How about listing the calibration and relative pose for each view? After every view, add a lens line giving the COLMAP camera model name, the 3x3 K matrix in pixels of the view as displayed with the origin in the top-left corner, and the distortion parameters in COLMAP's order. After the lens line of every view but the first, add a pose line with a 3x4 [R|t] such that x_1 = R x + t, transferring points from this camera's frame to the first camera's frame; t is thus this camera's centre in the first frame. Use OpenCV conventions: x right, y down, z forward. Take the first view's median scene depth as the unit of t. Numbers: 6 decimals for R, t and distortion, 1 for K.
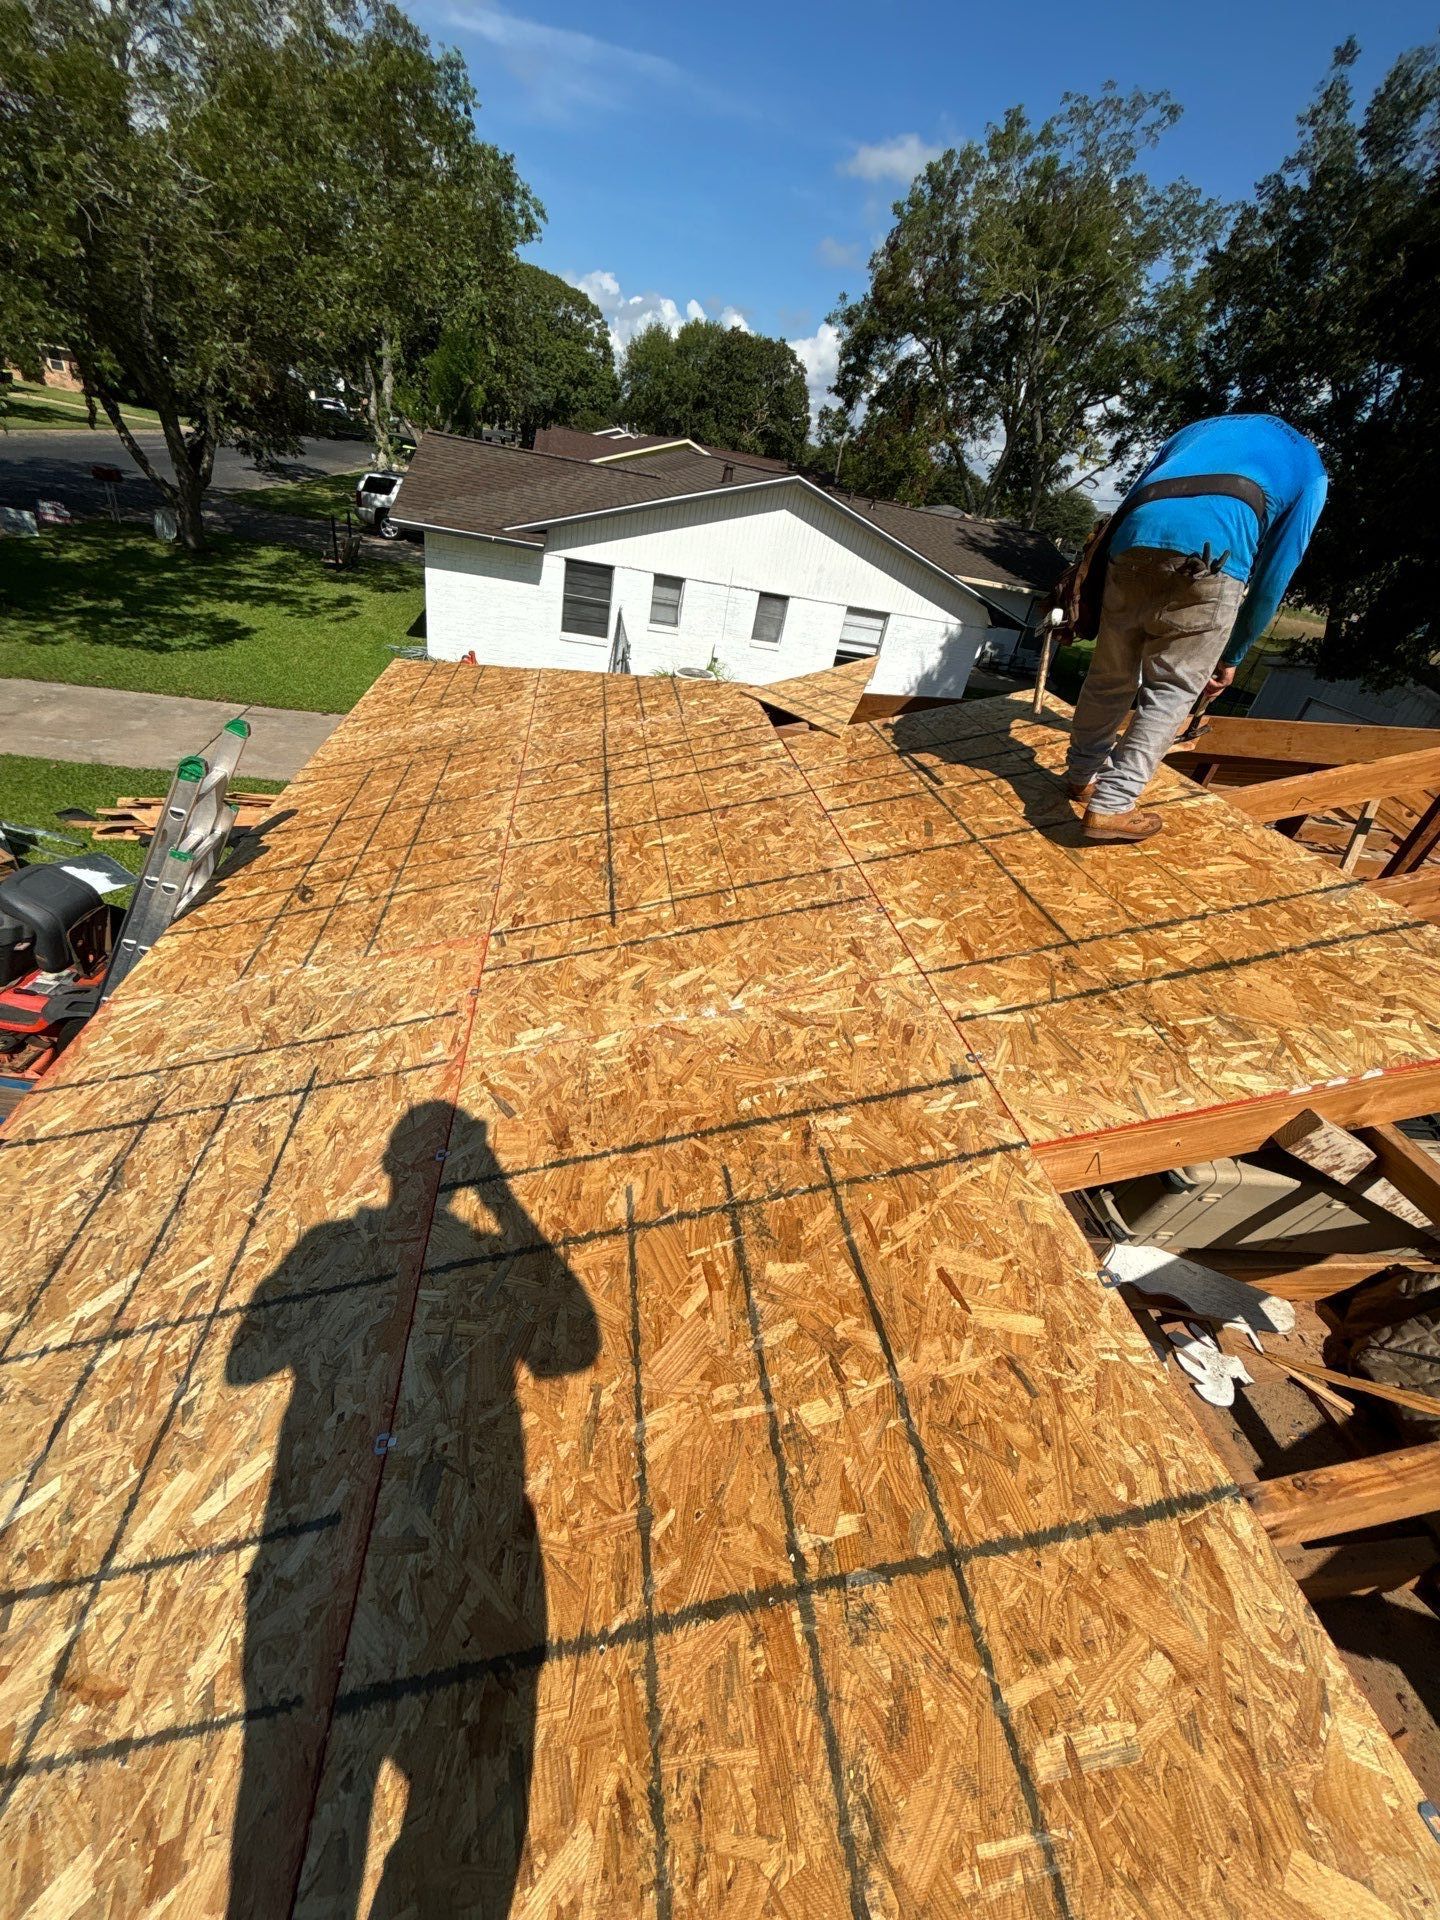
lens RADIAL K [[779.8, 0, 718.2], [0, 779.8, 934.5], [0, 0, 1]] dist [-0.000603, -0.000038]
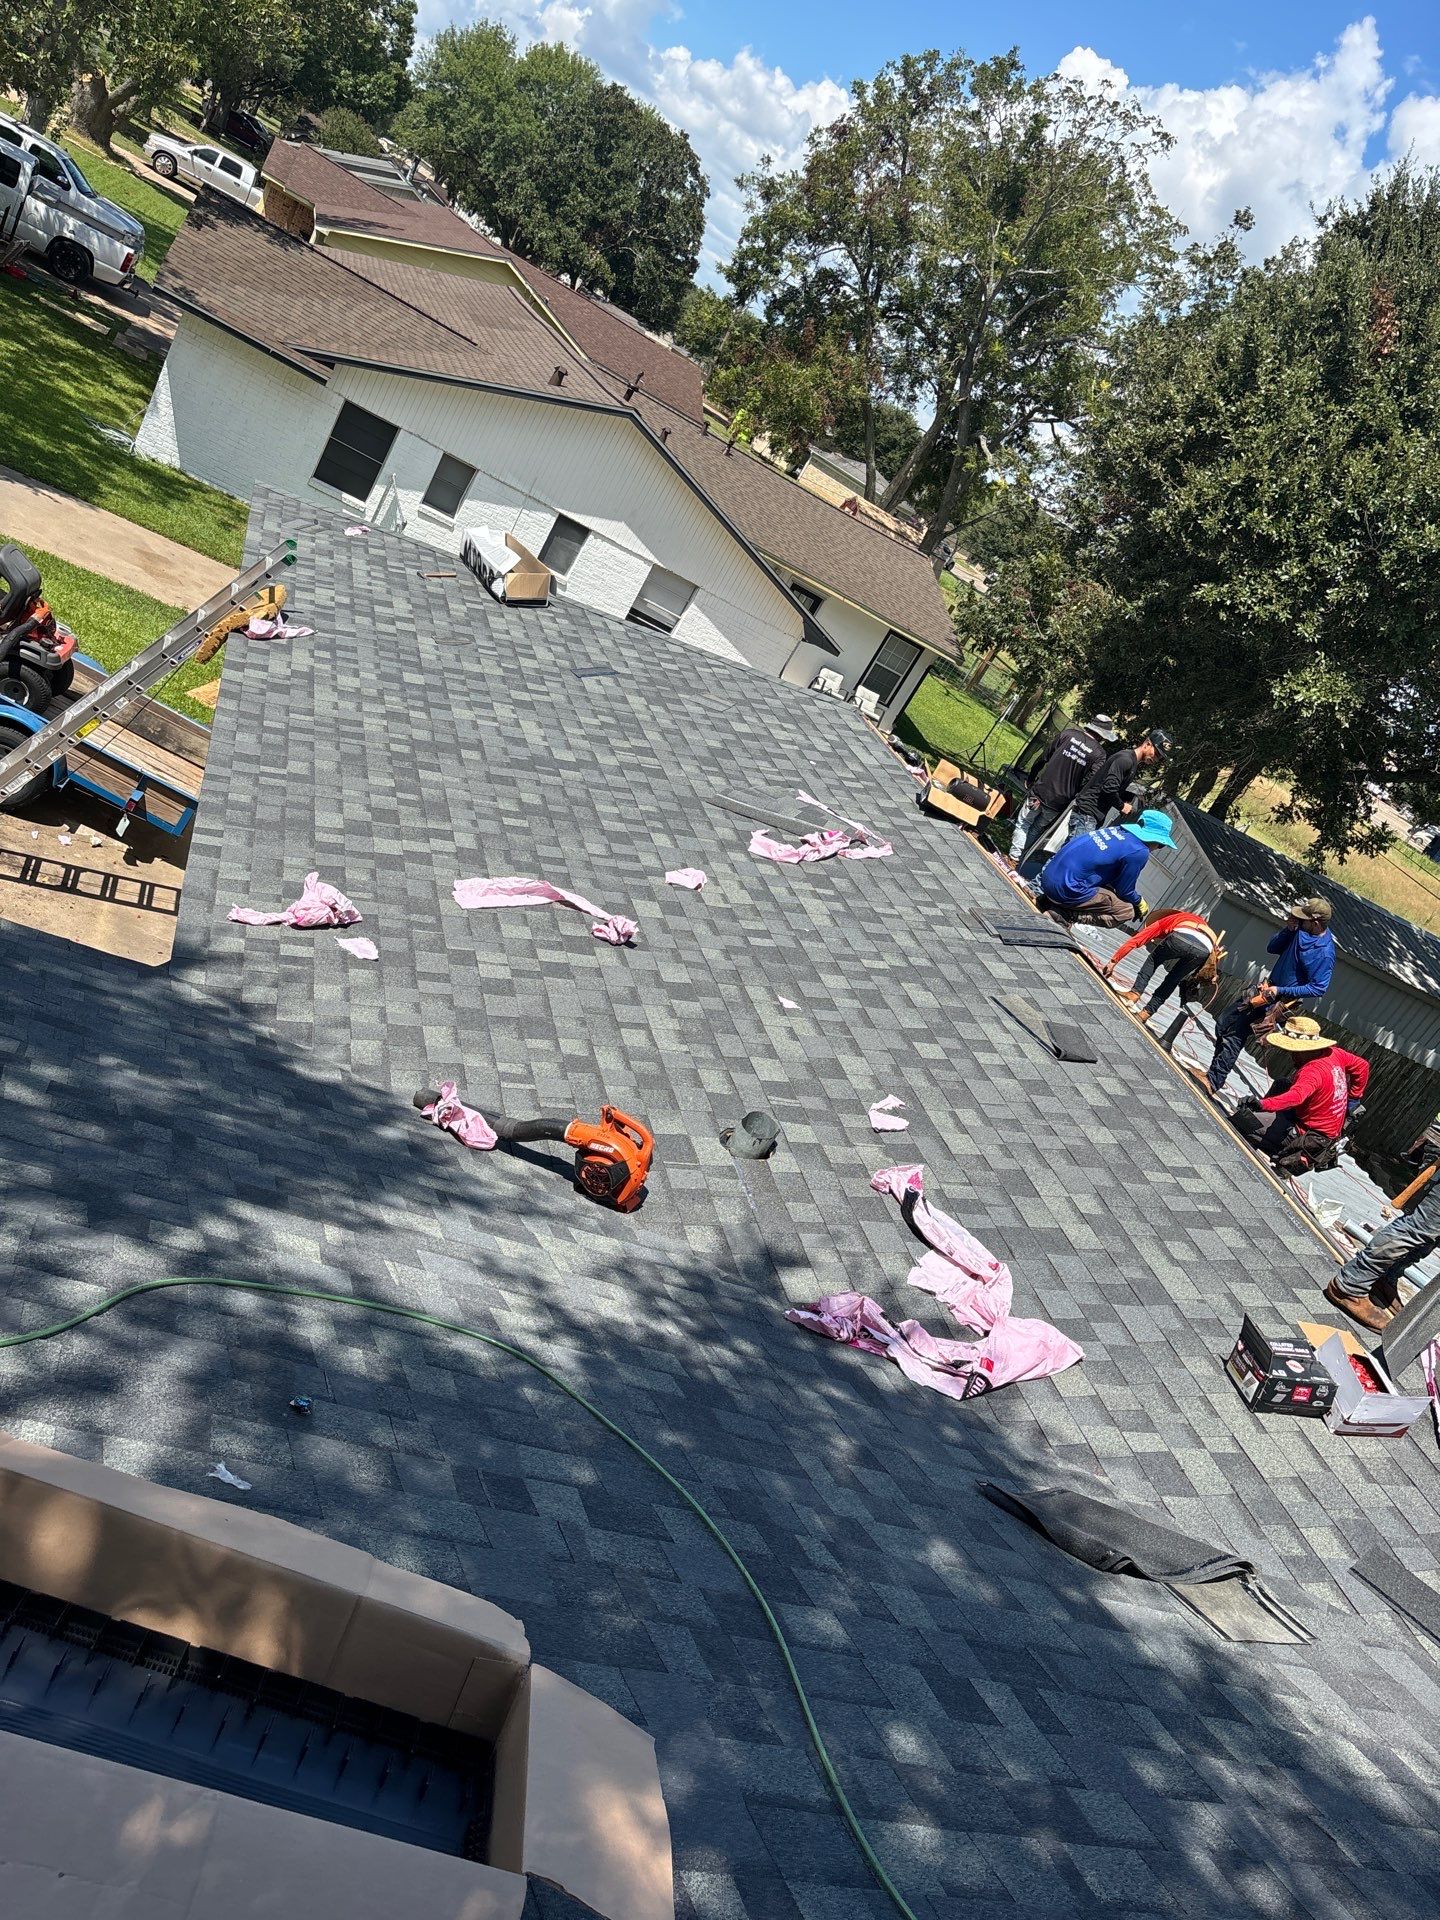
lens RADIAL K [[1486.5, 0, 737.7], [0, 1486.5, 959.6], [0, 0, 1]] dist [0.028056, -0.016752]
pose [[0.932875, 0.257704, 0.251660, -0.021761], [-0.227238, 0.963144, -0.143930, 0.095471], [-0.279476, 0.077082, 0.957054, -0.251065]]
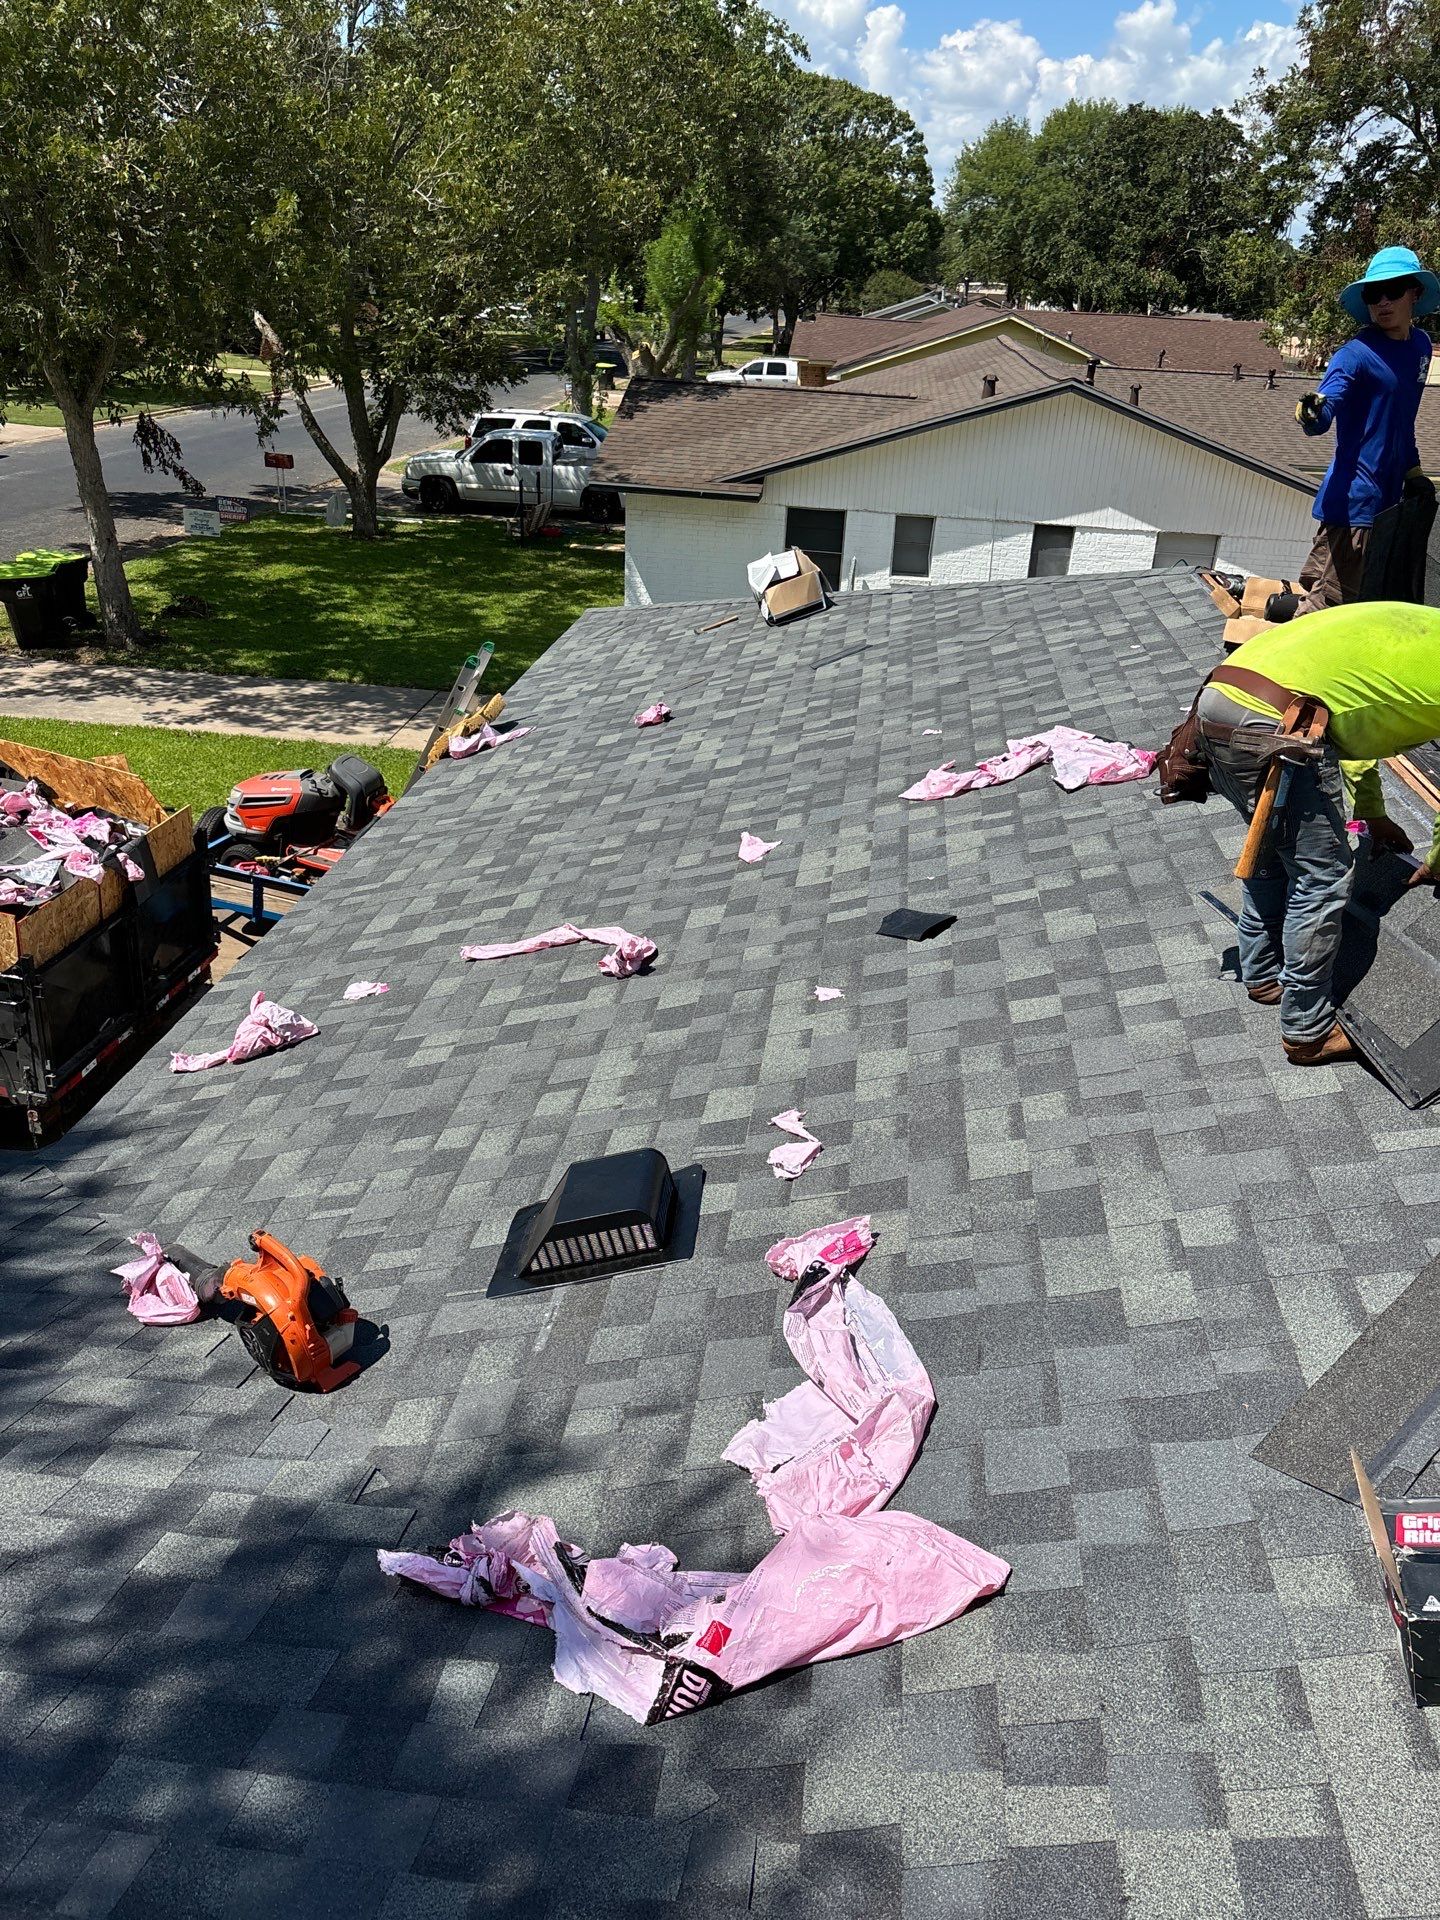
lens RADIAL K [[1482.9, 0, 724.9], [0, 1482.9, 938.4], [0, 0, 1]] dist [0.071160, -0.085573]
pose [[0.959653, -0.012726, -0.280897, 0.074980], [-0.031419, 0.987866, -0.152094, 0.085092], [0.279425, 0.154784, 0.947610, -0.180670]]
